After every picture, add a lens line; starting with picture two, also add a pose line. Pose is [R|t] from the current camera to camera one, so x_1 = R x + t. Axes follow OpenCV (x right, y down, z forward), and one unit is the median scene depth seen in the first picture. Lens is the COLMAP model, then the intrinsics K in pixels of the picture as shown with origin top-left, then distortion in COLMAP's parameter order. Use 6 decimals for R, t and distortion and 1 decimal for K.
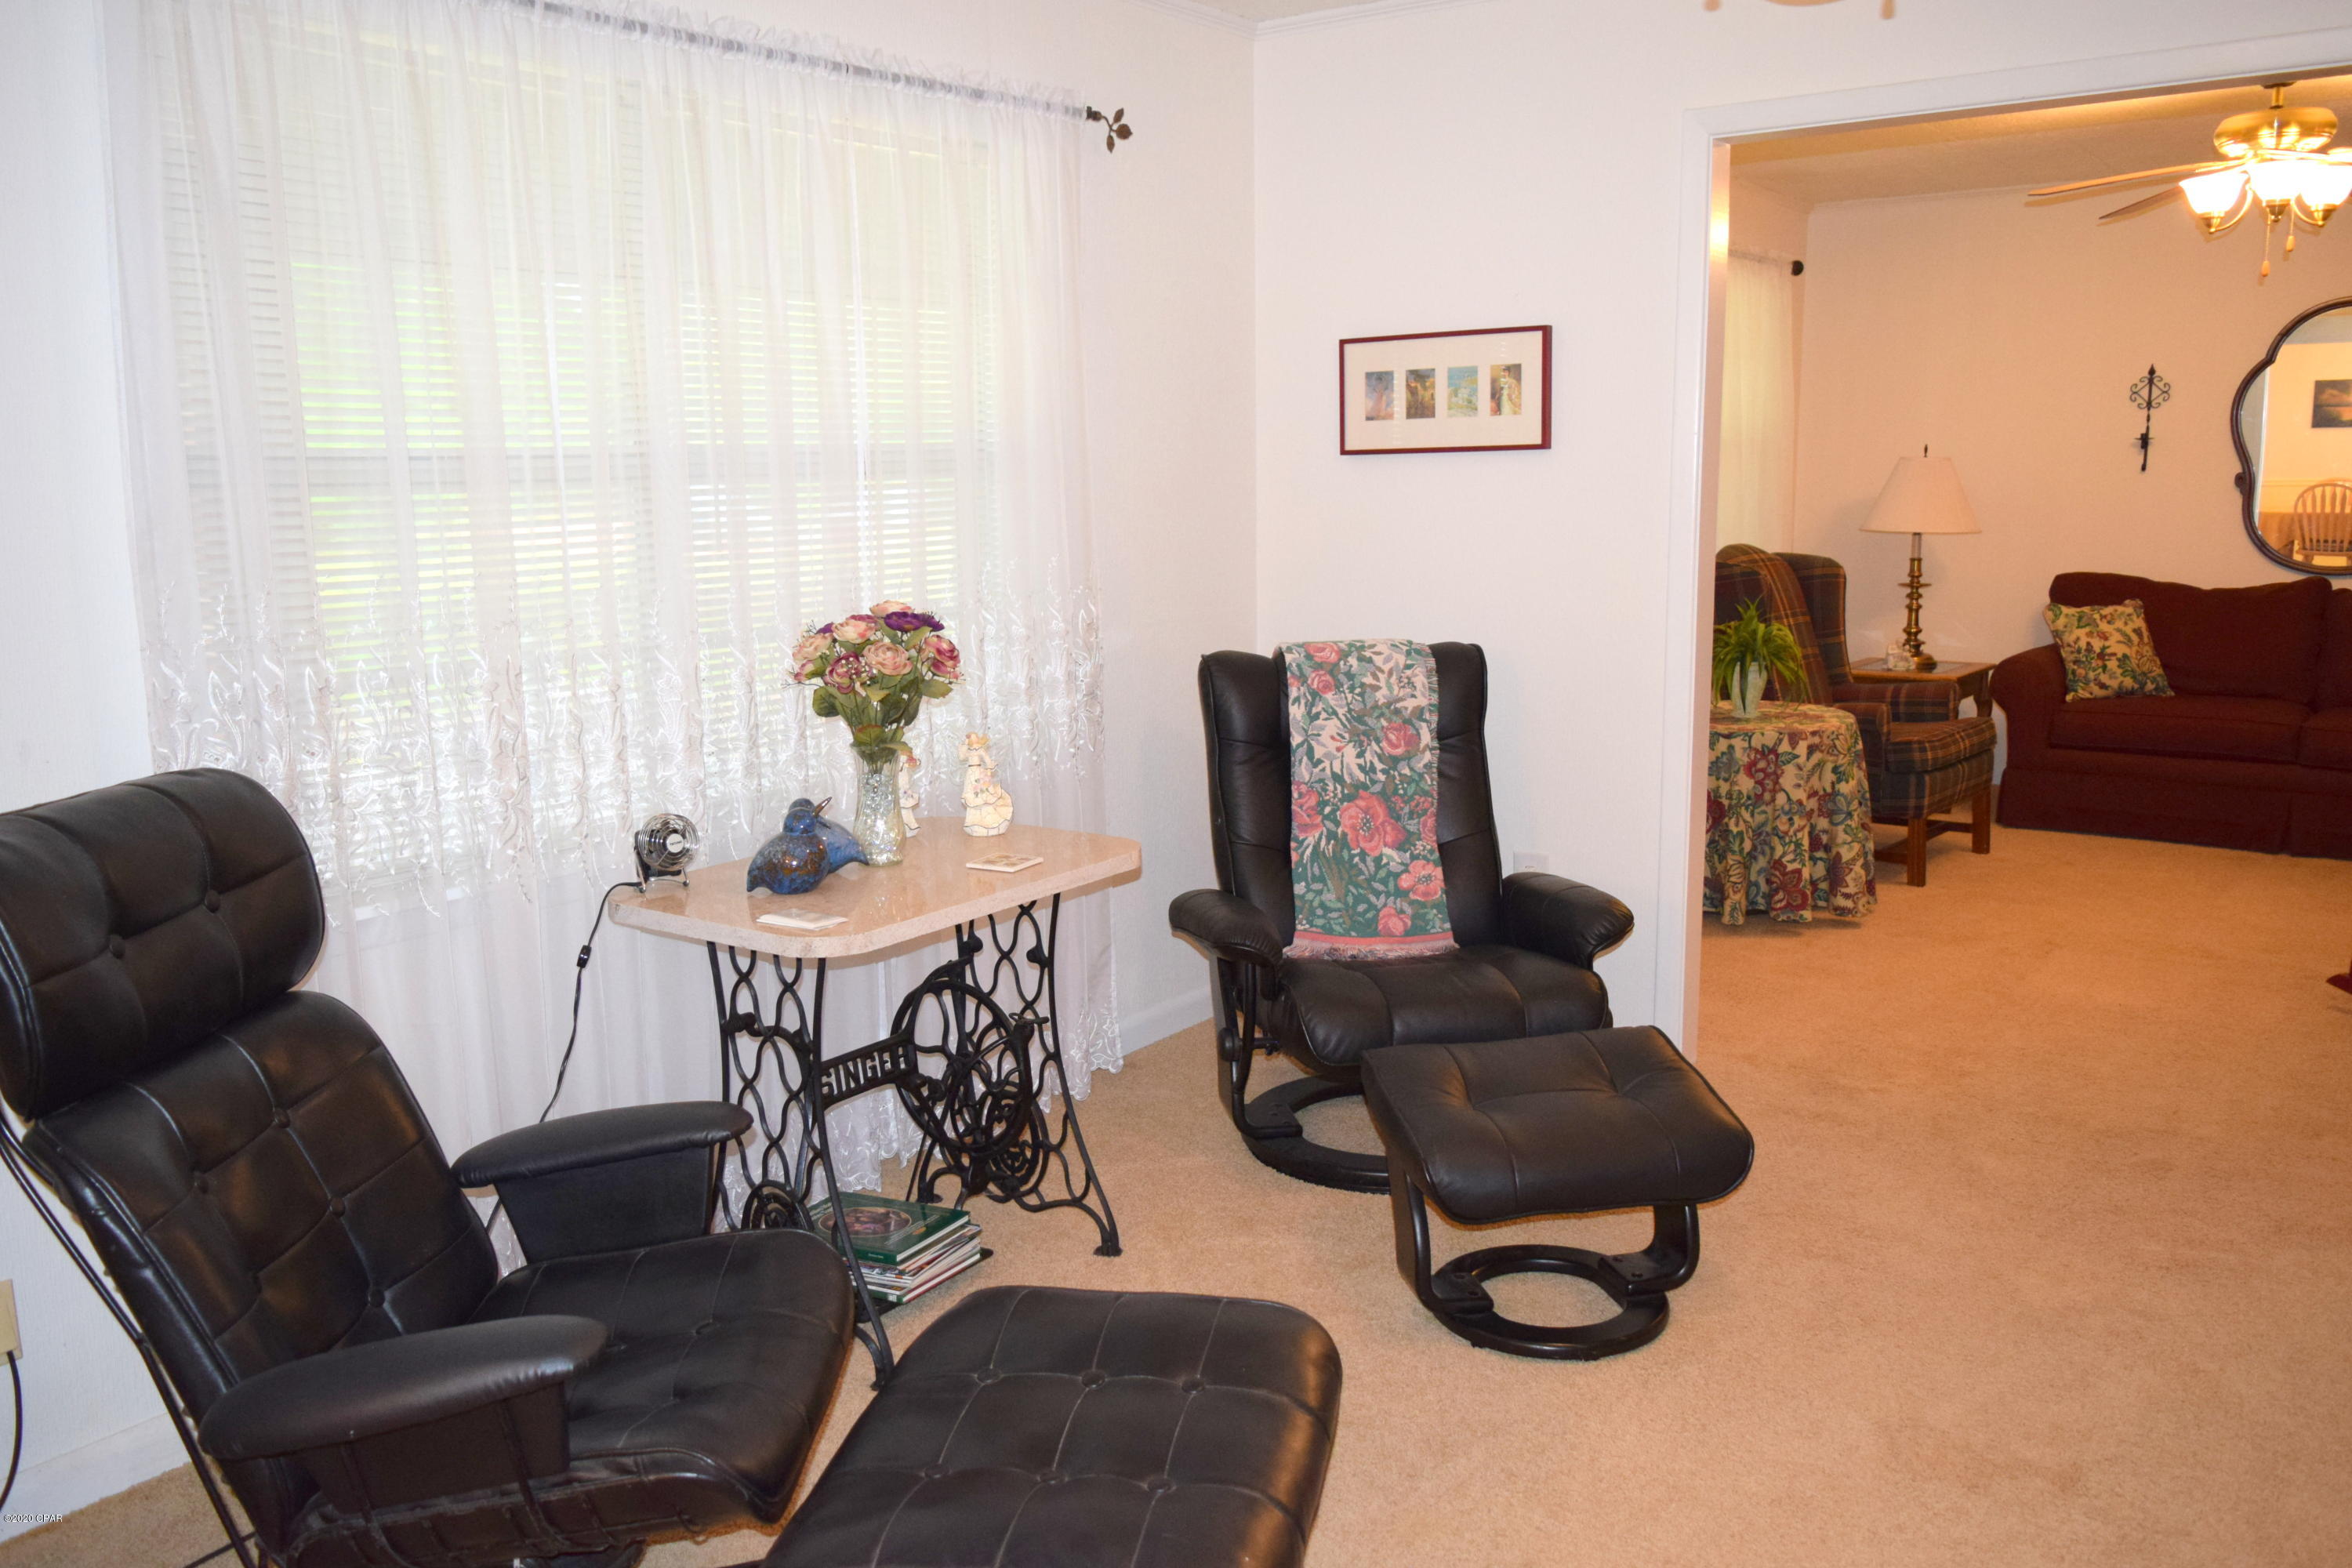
lens RADIAL K [[1856.9, 0, 1174.9], [0, 1856.9, 776.8], [0, 0, 1]] dist [-0.015927, 0.005566]
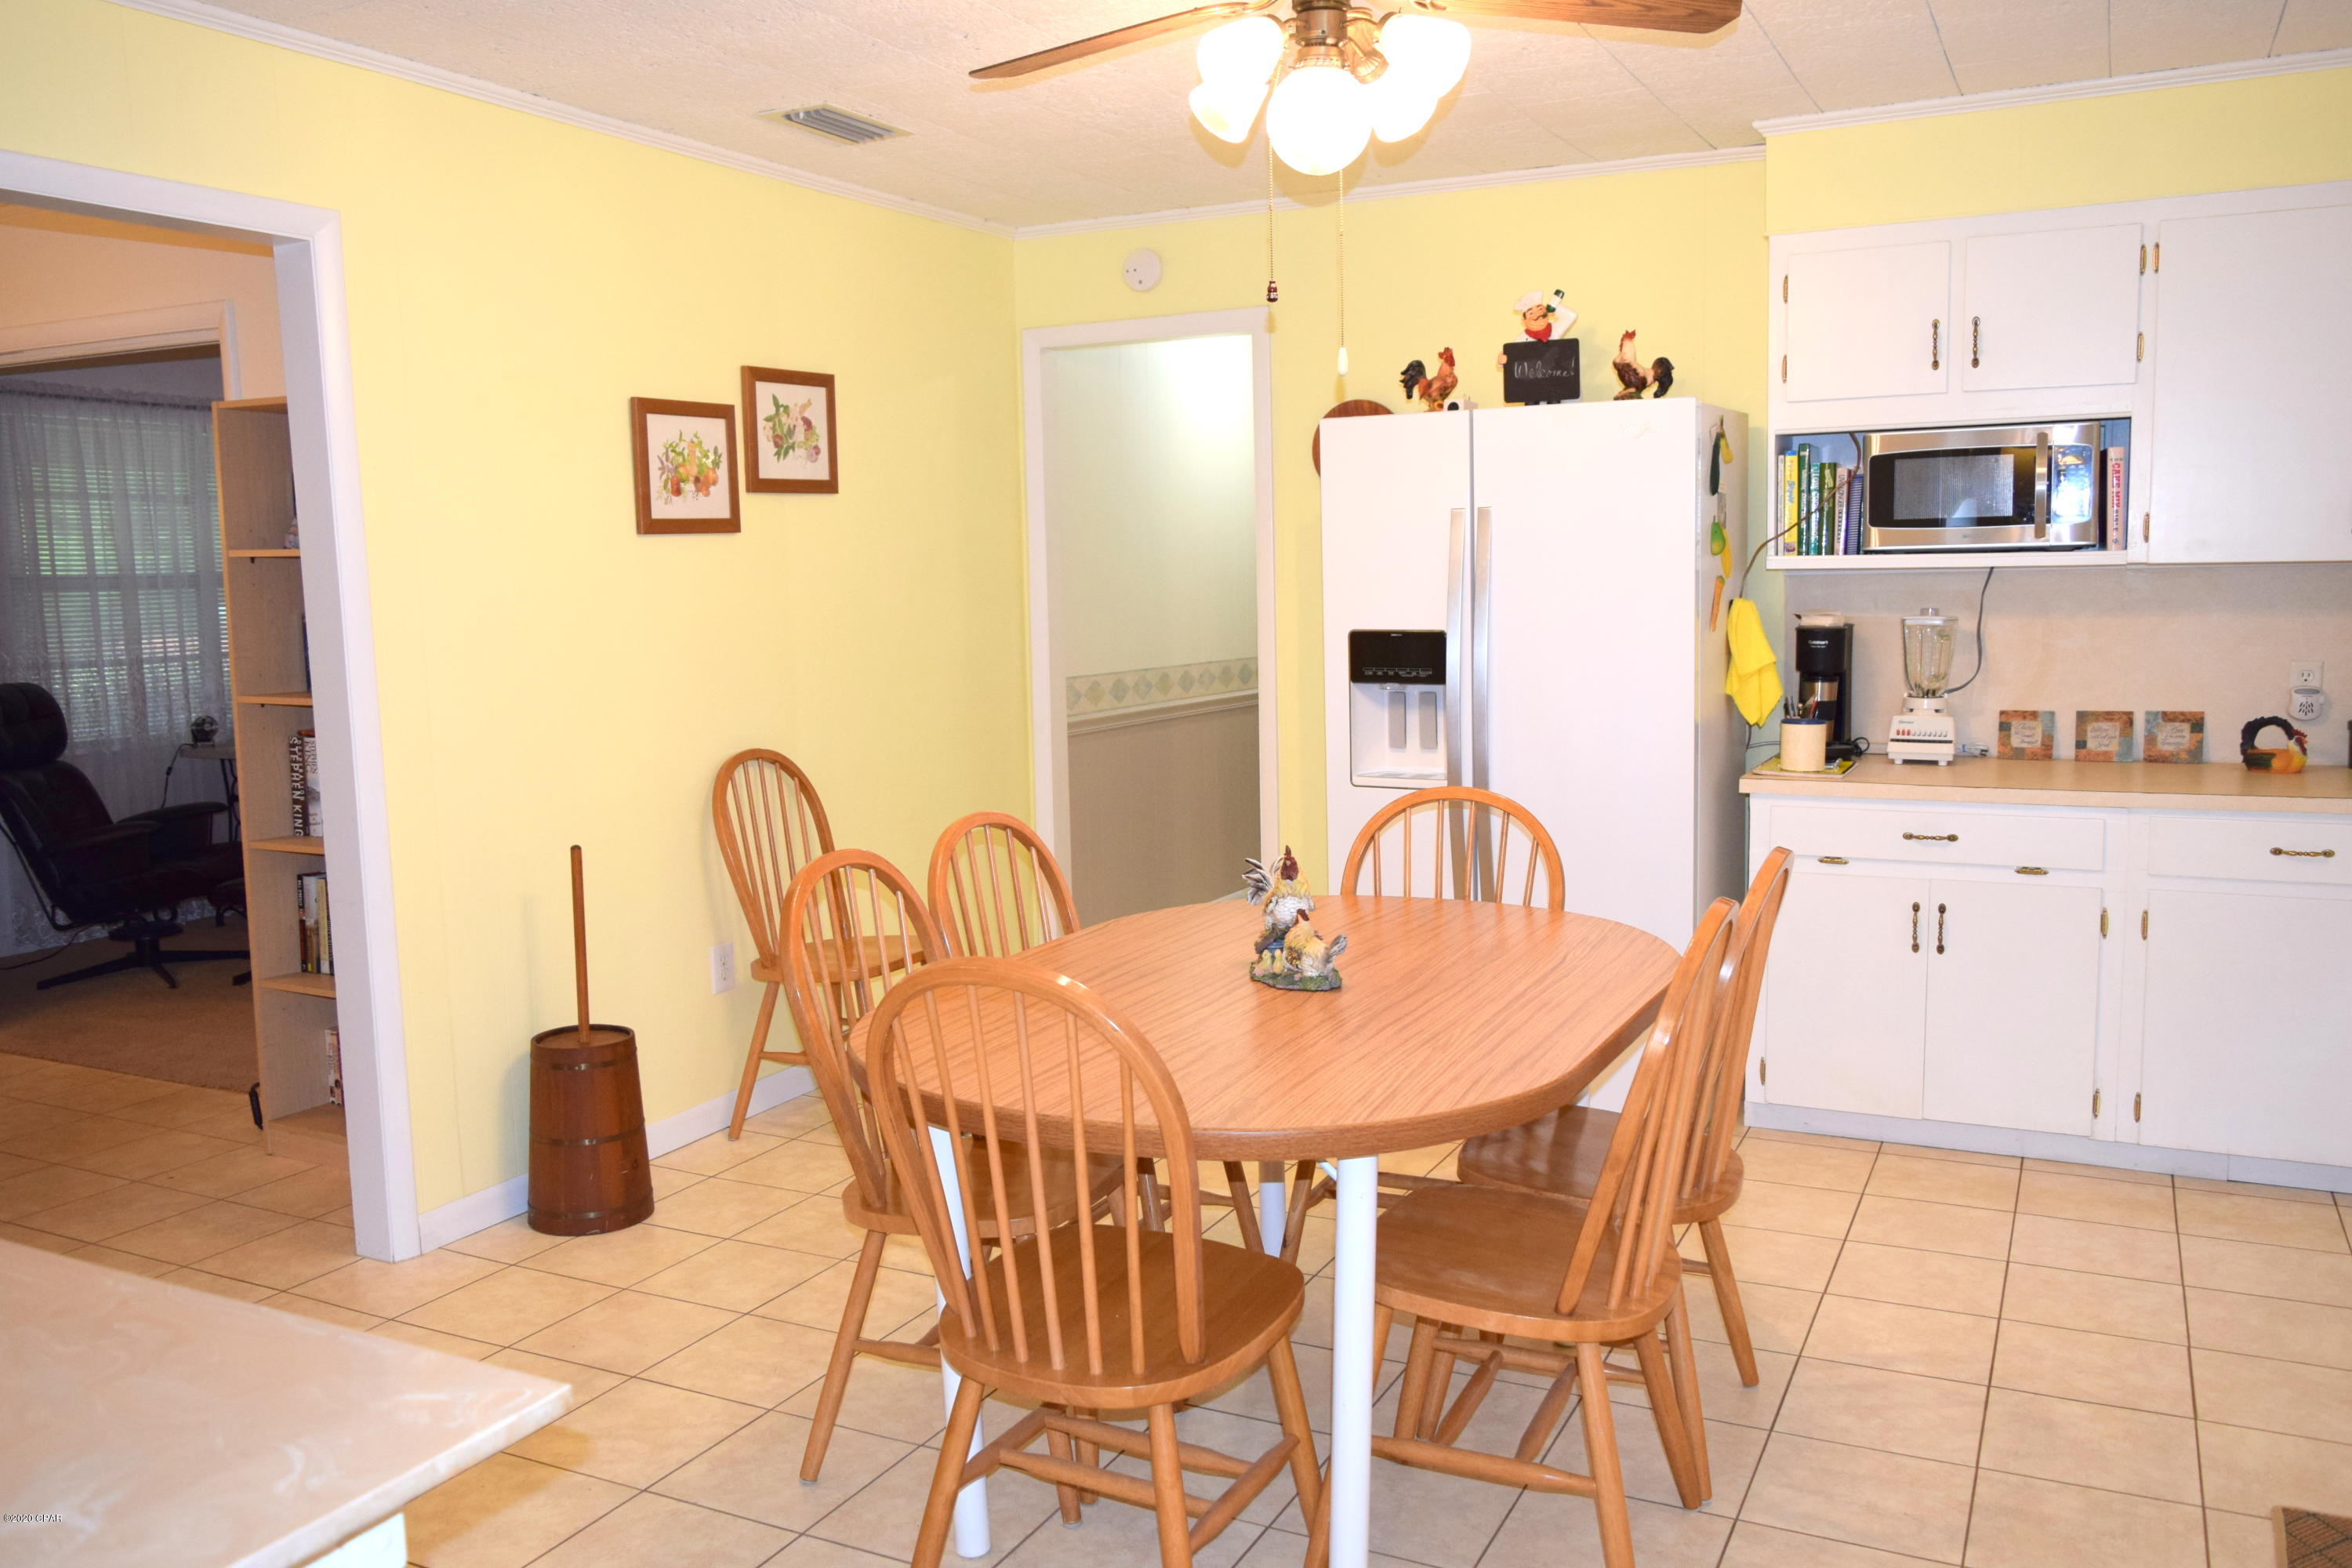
lens RADIAL K [[1840.4, 0, 1168.0], [0, 1840.4, 779.6], [0, 0, 1]] dist [-0.014961, 0.002866]
pose [[0.985782, -0.022557, 0.166509, 0.446975], [0.031048, 0.998337, -0.048574, 0.198607], [-0.165136, 0.053053, 0.984843, -1.243265]]
